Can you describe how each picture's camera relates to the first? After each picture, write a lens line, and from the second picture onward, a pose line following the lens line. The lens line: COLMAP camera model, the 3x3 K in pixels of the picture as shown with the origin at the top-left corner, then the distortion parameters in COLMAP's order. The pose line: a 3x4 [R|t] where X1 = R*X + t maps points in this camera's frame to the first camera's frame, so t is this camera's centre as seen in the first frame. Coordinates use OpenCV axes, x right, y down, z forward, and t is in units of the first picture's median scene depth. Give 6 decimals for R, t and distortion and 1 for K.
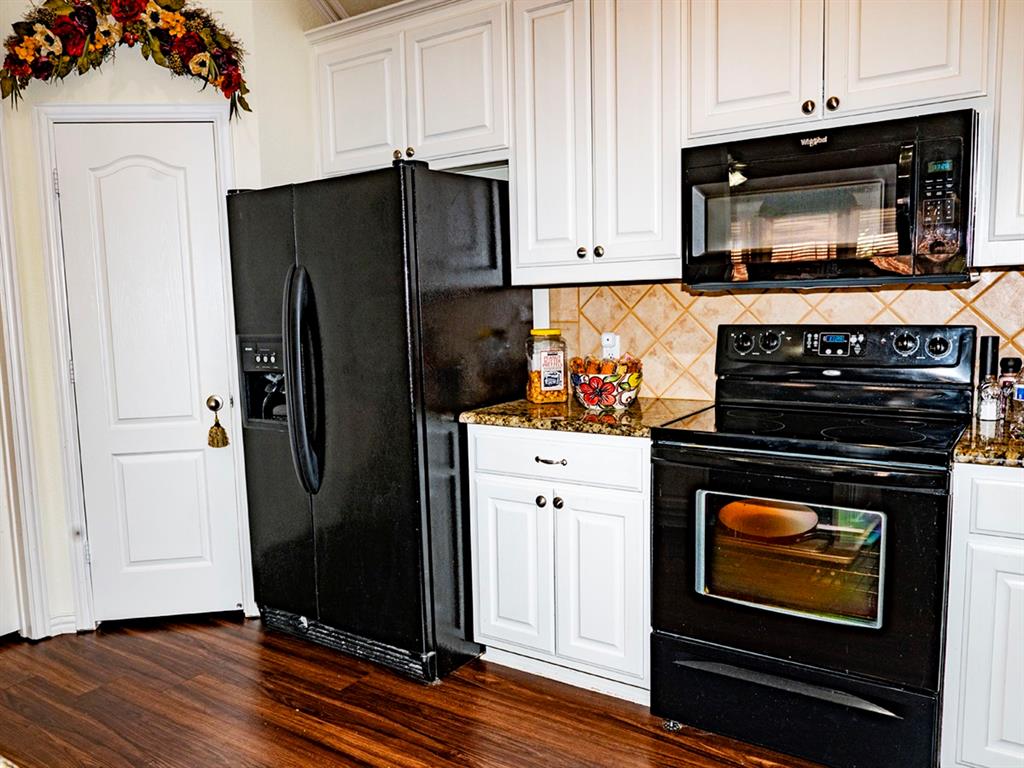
lens RADIAL K [[819.2, 0, 516.0], [0, 819.2, 386.2], [0, 0, 1]] dist [0.007755, -0.009555]
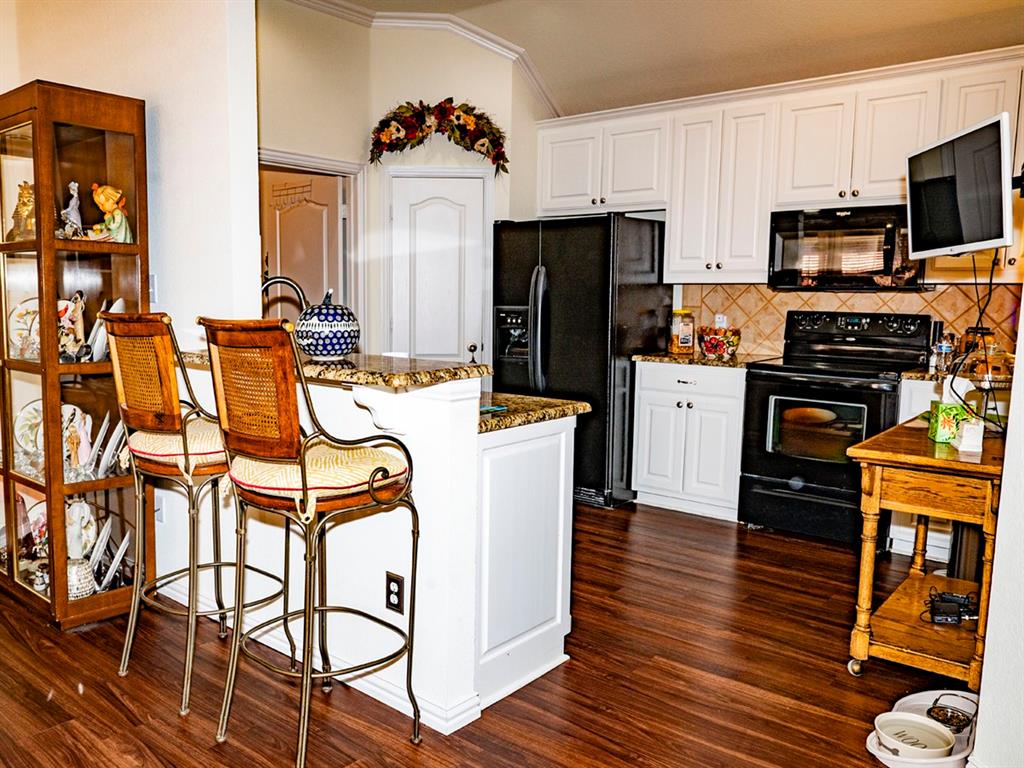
lens RADIAL K [[819.2, 0, 505.1], [0, 819.2, 382.0], [0, 0, 1]] dist [0.007755, -0.009555]
pose [[0.993933, 0.051896, -0.096978, -0.161017], [-0.051924, 0.998649, 0.002230, 0.097022], [0.096963, 0.002819, 0.995284, -0.738870]]
